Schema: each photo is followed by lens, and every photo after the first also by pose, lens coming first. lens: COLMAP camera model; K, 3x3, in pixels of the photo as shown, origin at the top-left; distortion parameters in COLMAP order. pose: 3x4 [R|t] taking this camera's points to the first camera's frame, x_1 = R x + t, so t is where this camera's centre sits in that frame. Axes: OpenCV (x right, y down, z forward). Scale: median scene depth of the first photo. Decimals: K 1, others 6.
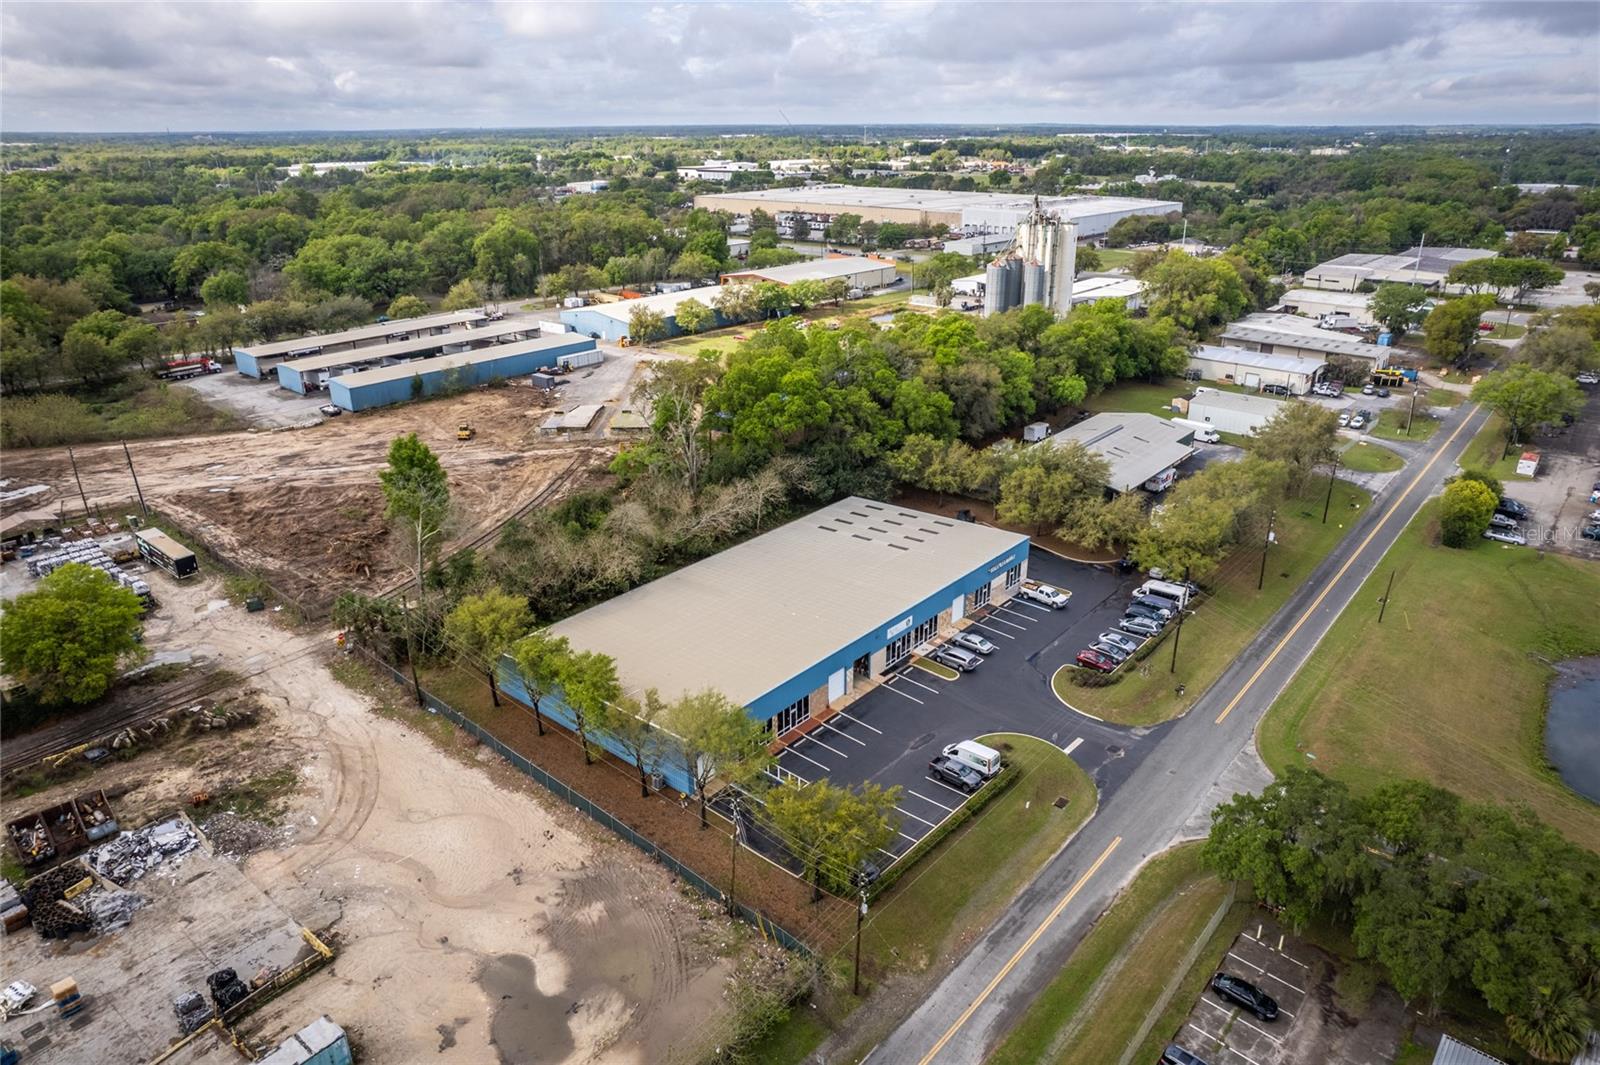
lens RADIAL K [[1020.2, 0, 805.4], [0, 1020.2, 532.0], [0, 0, 1]] dist [-0.046992, 0.002371]
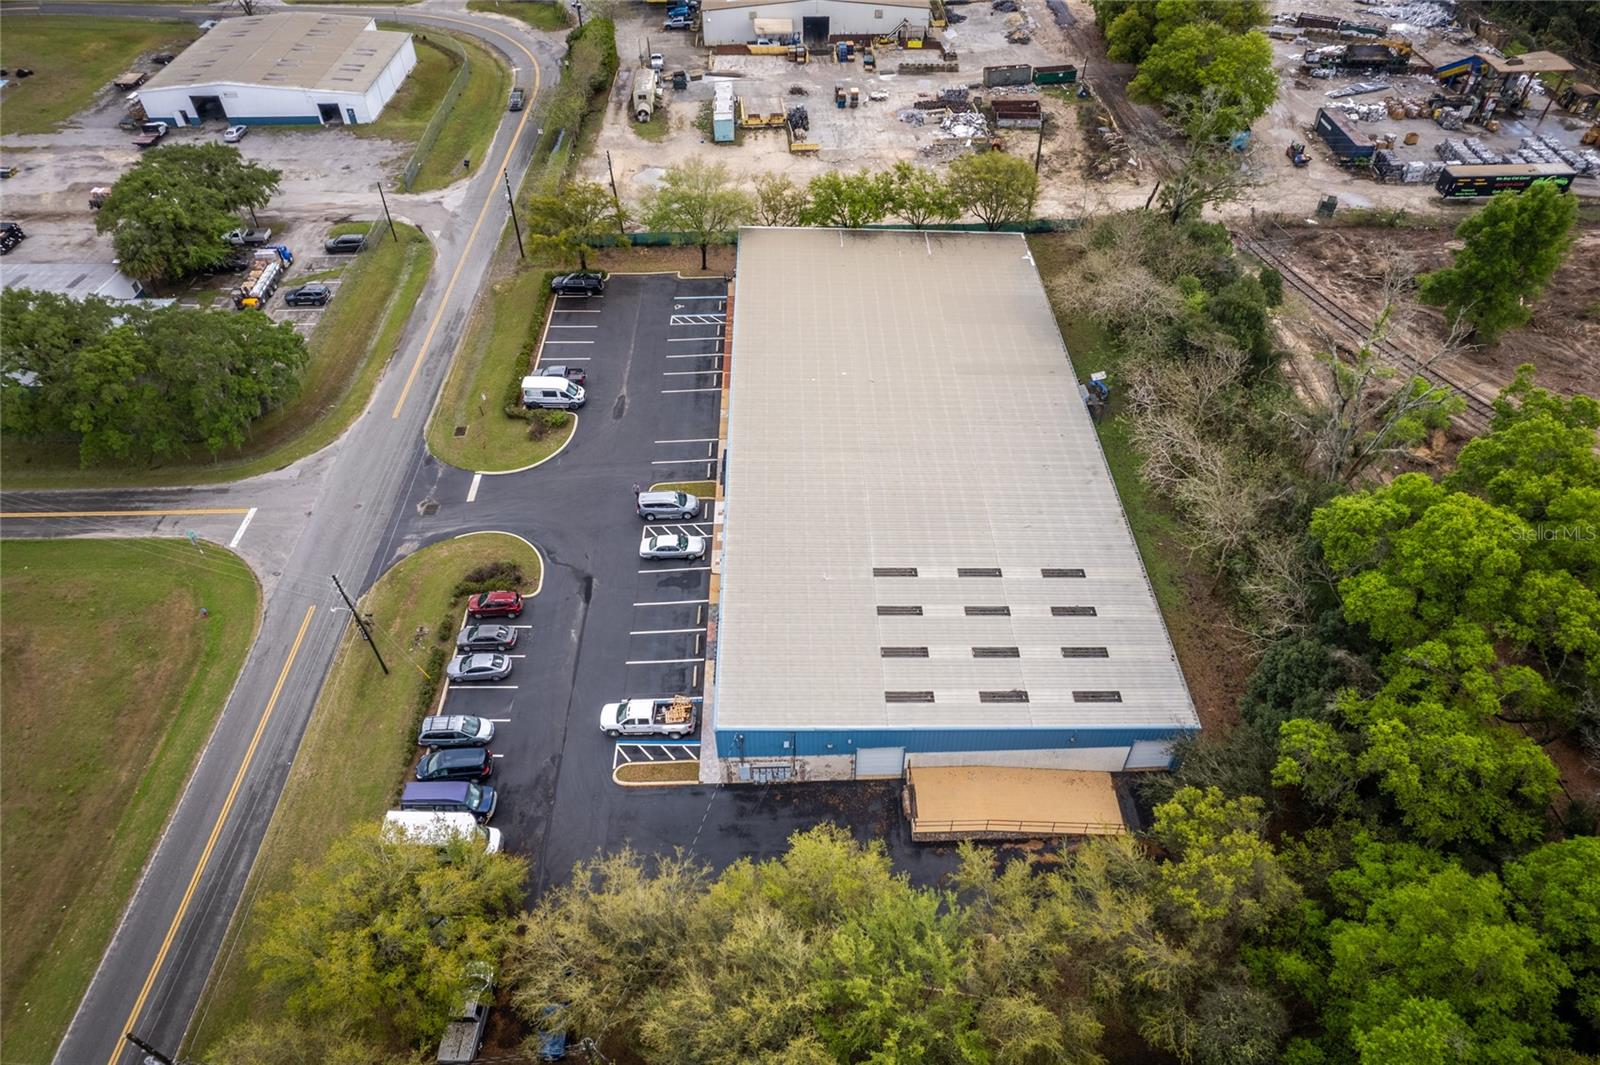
lens RADIAL K [[1026.2, 0, 809.2], [0, 1026.2, 532.6], [0, 0, 1]] dist [-0.077346, 0.068298]
pose [[-0.744064, 0.473591, -0.471254, 0.360020], [-0.243617, 0.464471, 0.851421, -0.431142], [0.622110, 0.748317, -0.230222, 1.059261]]
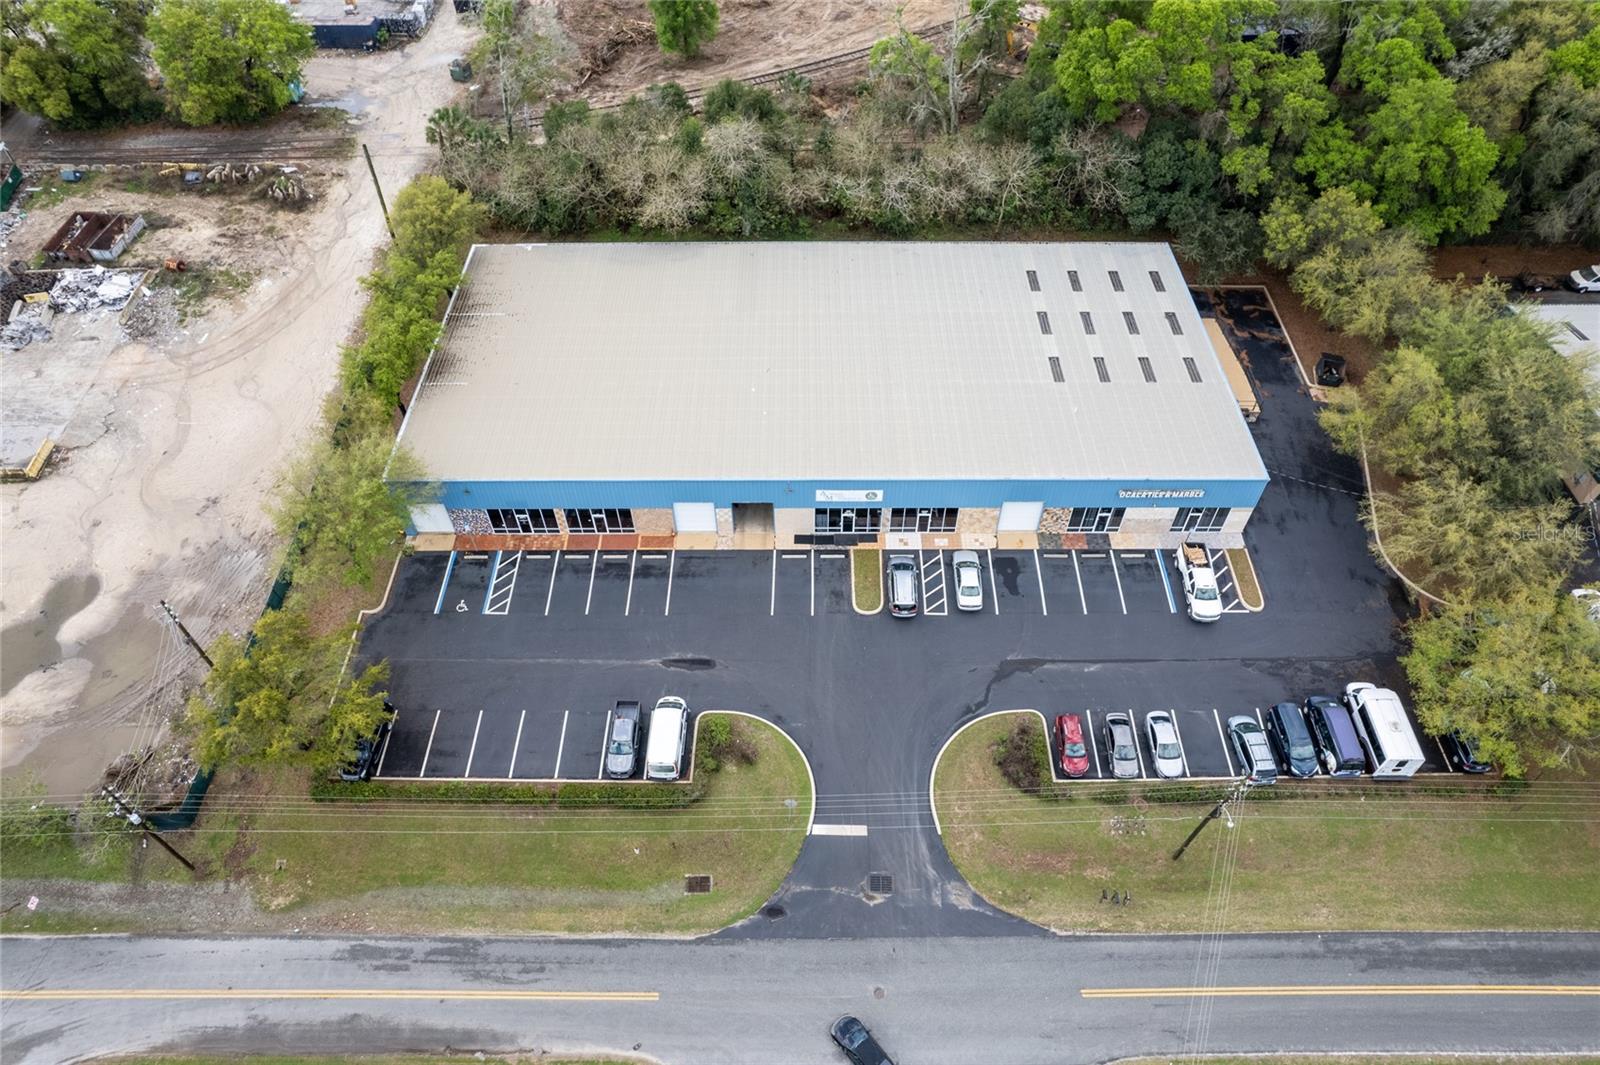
lens RADIAL K [[1027.9, 0, 808.8], [0, 1027.9, 532.3], [0, 0, 1]] dist [-0.087027, 0.082817]
pose [[0.649524, 0.590327, -0.479200, 0.332617], [-0.287583, 0.774160, 0.563890, -0.202097], [0.703857, -0.228450, 0.672604, 0.466354]]
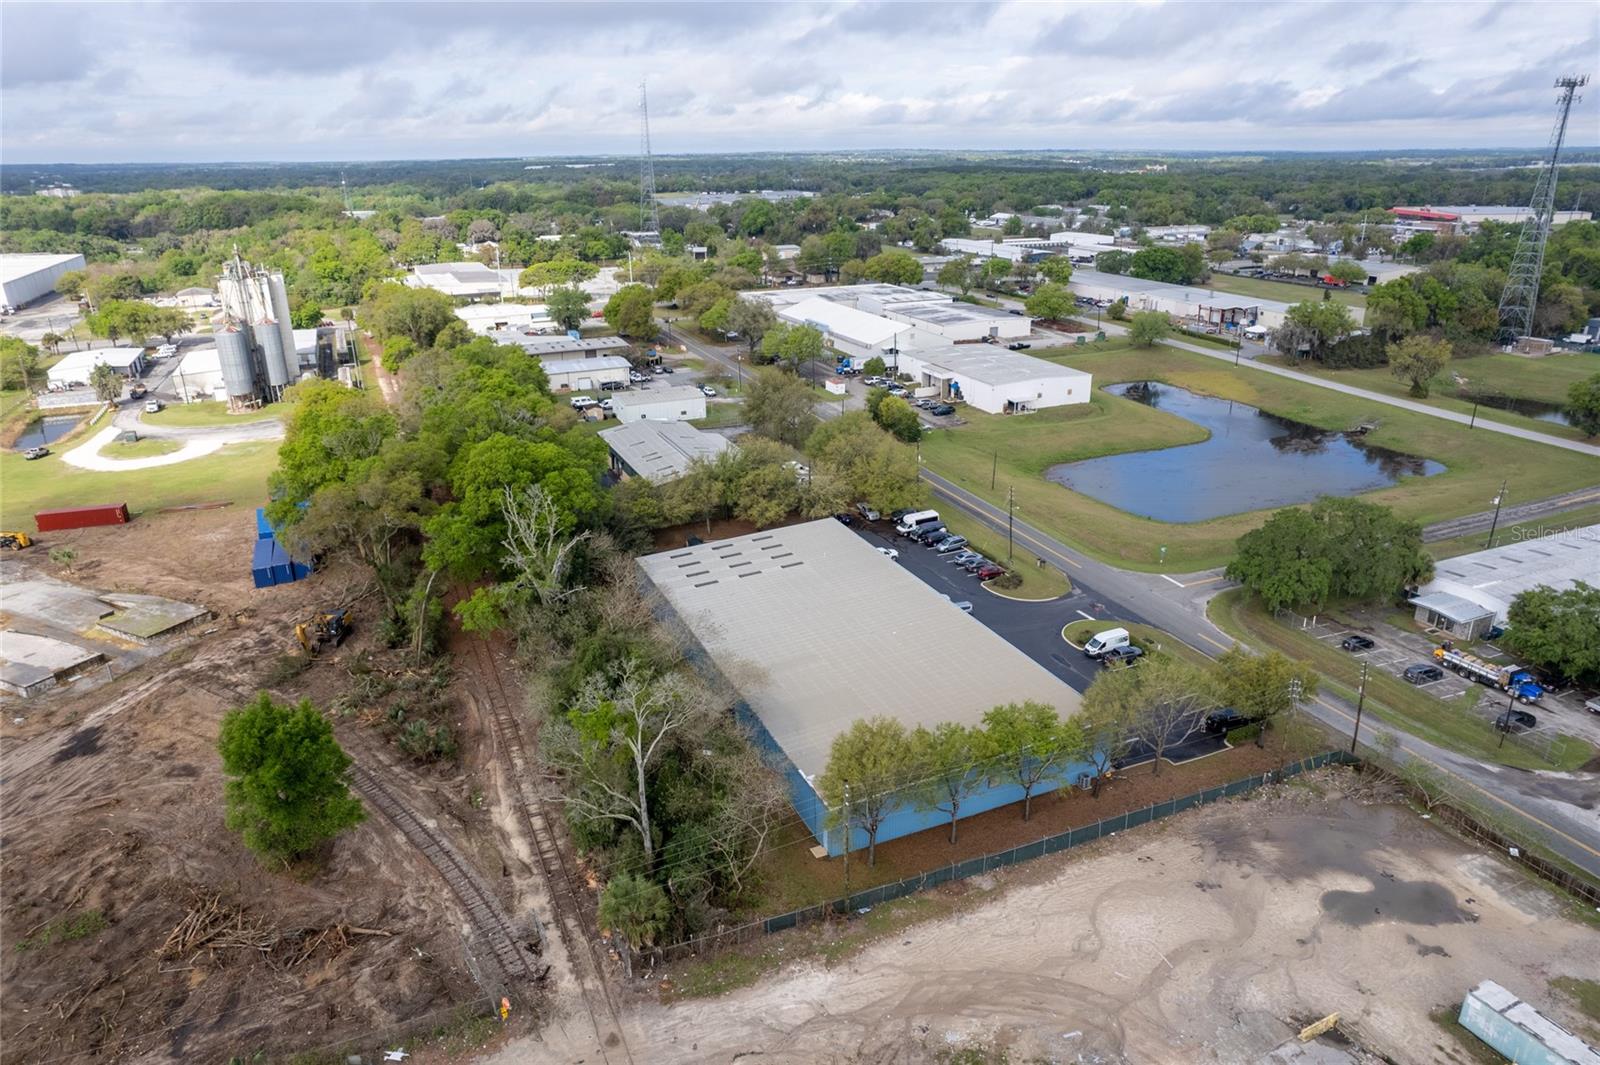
lens RADIAL K [[1026.2, 0, 809.2], [0, 1026.2, 532.6], [0, 0, 1]] dist [-0.077346, 0.068298]
pose [[0.431399, -0.316816, 0.844703, -0.729485], [0.346039, 0.922804, 0.169383, -0.176117], [-0.833158, 0.219229, 0.507727, 0.458638]]
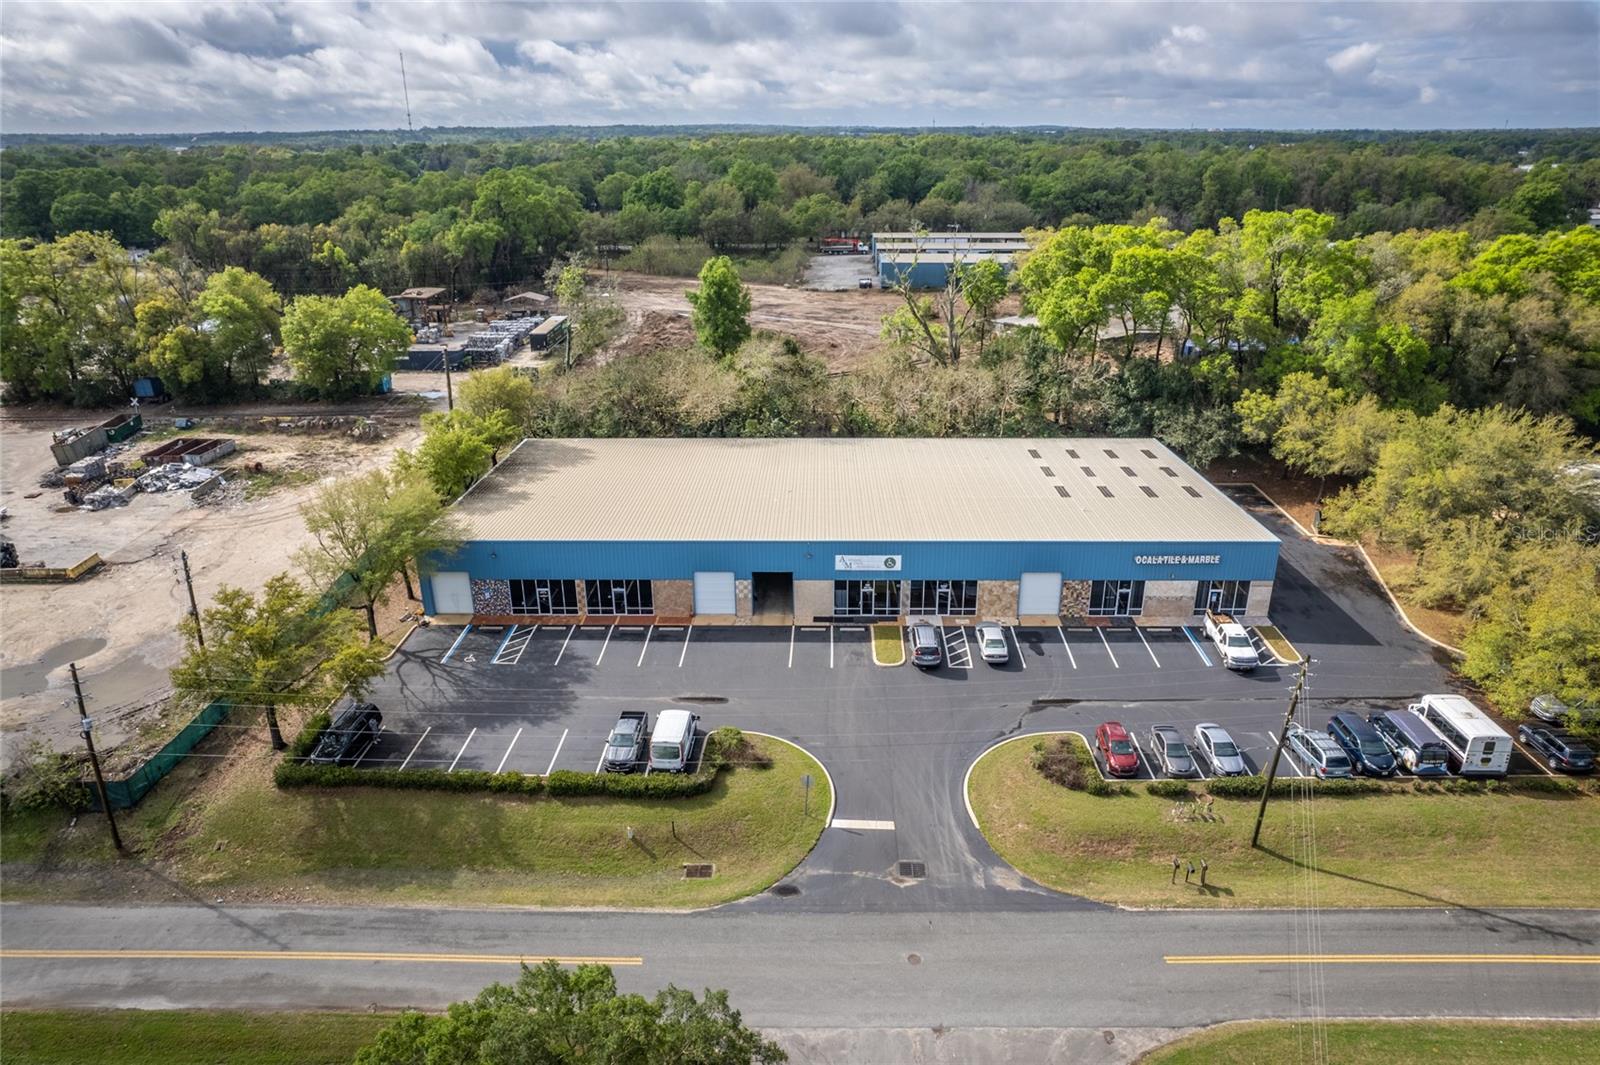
lens RADIAL K [[1026.2, 0, 809.2], [0, 1026.2, 532.6], [0, 0, 1]] dist [-0.077346, 0.068298]
pose [[0.636103, 0.288338, -0.715706, 0.442114], [-0.287961, 0.949251, 0.126494, 0.004245], [0.715858, 0.125632, 0.686851, 0.448889]]
